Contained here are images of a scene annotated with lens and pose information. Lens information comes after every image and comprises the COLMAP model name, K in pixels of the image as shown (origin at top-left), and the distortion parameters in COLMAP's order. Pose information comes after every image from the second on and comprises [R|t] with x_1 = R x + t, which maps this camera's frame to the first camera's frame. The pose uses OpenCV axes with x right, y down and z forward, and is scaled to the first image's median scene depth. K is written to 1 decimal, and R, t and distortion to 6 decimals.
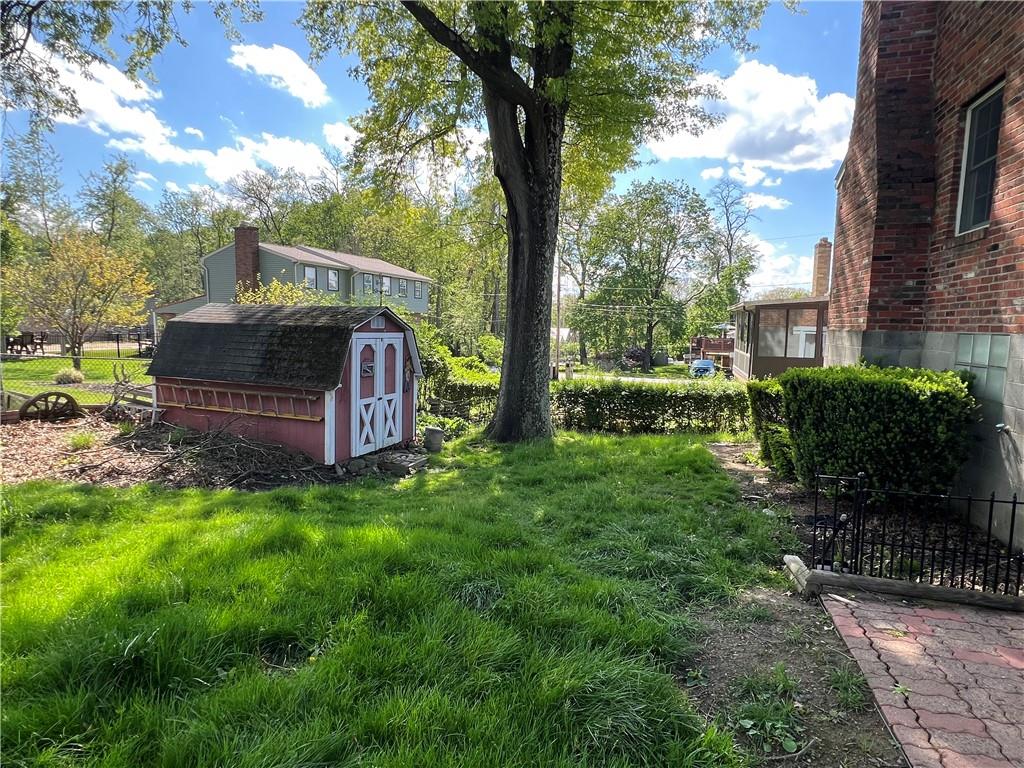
lens RADIAL K [[543.8, 0, 509.5], [0, 543.8, 385.2], [0, 0, 1]] dist [-0.004027, -0.000642]
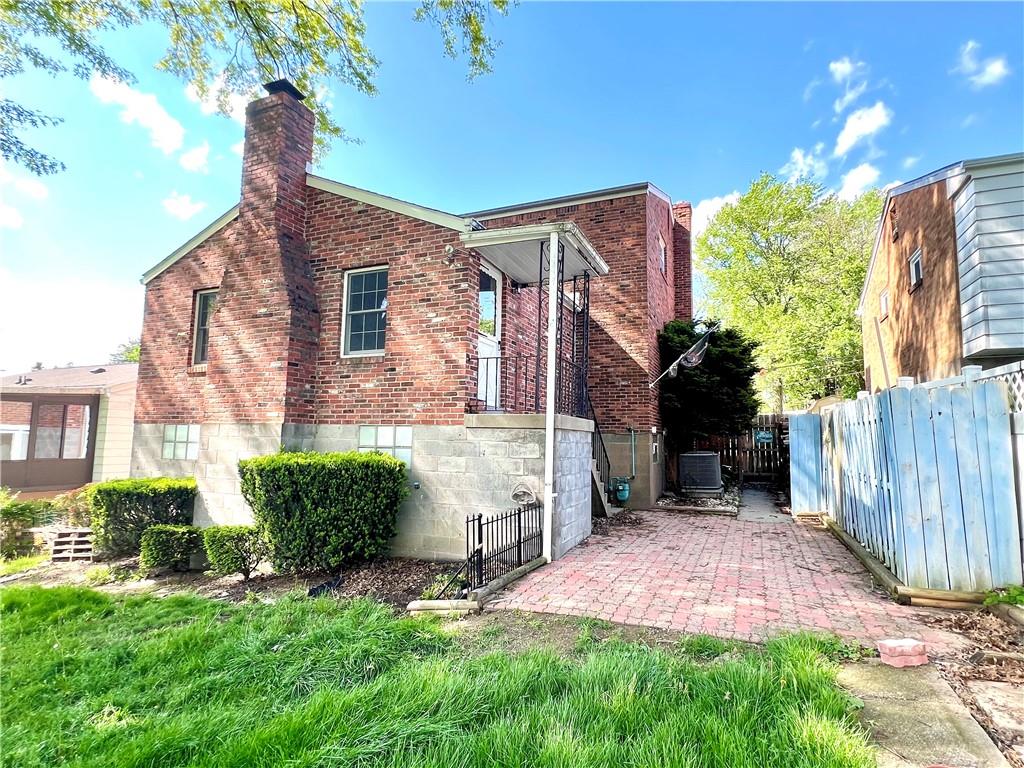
lens RADIAL K [[543.8, 0, 509.5], [0, 543.8, 385.2], [0, 0, 1]] dist [-0.004027, -0.000642]
pose [[0.101677, 0.085554, 0.991132, -0.479396], [0.100000, 0.990370, -0.095747, -0.021313], [-0.989779, 0.108849, 0.092142, 0.411595]]
